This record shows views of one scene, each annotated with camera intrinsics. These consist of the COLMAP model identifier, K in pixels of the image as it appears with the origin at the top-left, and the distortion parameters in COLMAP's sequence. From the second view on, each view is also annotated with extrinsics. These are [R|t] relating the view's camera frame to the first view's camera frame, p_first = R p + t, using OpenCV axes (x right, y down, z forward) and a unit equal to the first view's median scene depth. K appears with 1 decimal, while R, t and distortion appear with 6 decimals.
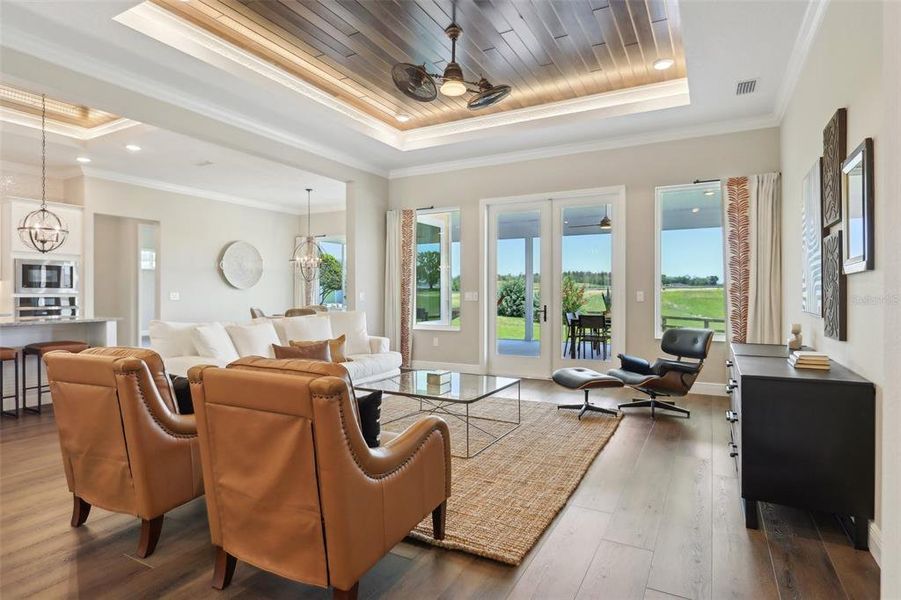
lens RADIAL K [[495.9, 0, 441.7], [0, 495.9, 291.8], [0, 0, 1]] dist [-0.006886, -0.000416]
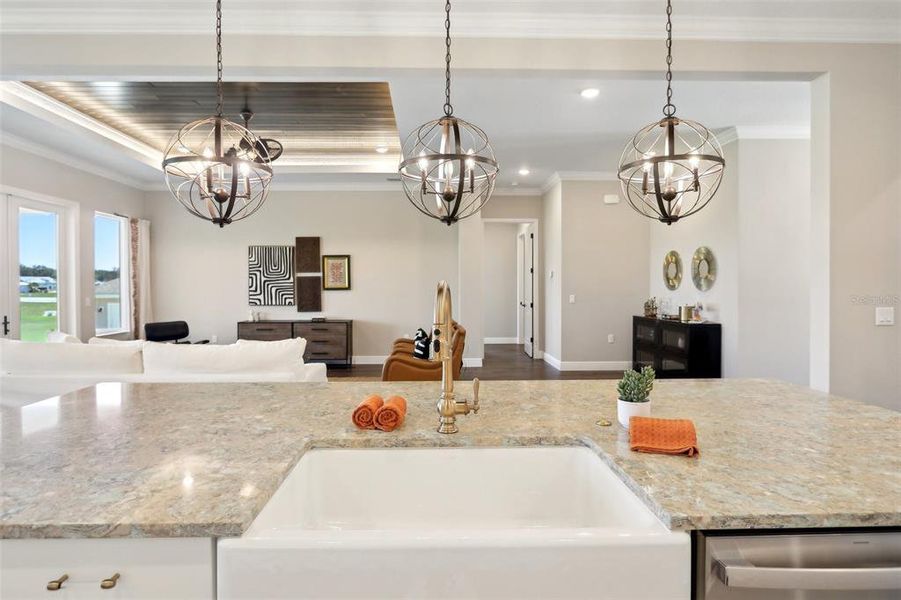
lens RADIAL K [[495.9, 0, 441.7], [0, 495.9, 291.8], [0, 0, 1]] dist [-0.006886, -0.000416]
pose [[-0.512958, -0.008381, 0.858373, -0.840252], [0.002622, 0.999932, 0.011330, -0.020404], [-0.858410, 0.008063, -0.512901, 0.720208]]
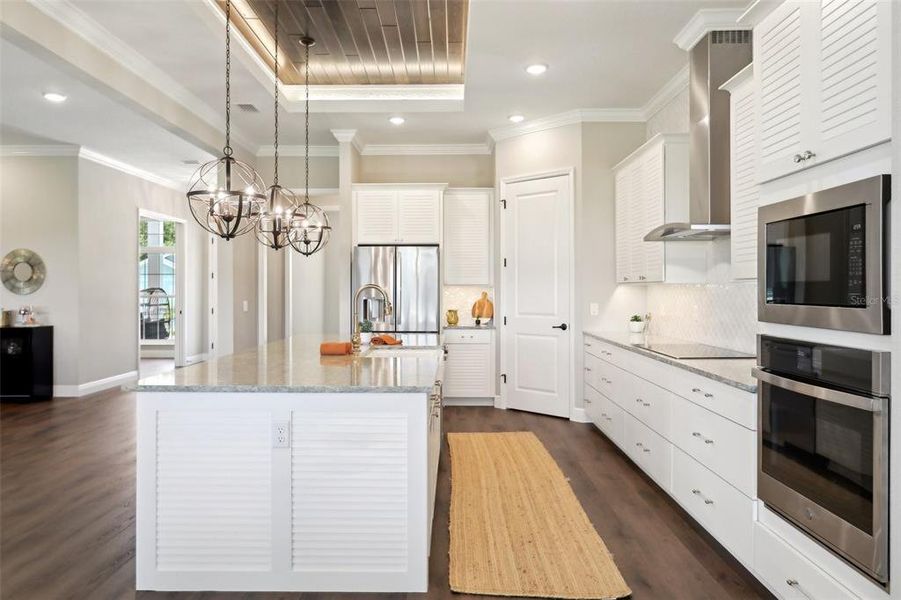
lens RADIAL K [[621.7, 0, 448.3], [0, 621.7, 291.3], [0, 0, 1]] dist [-0.005847, 0.002644]
pose [[-0.876209, 0.003328, -0.481920, -0.474613], [0.002934, 0.999994, 0.001571, -0.016109], [0.481922, -0.000038, -0.876214, 1.153678]]
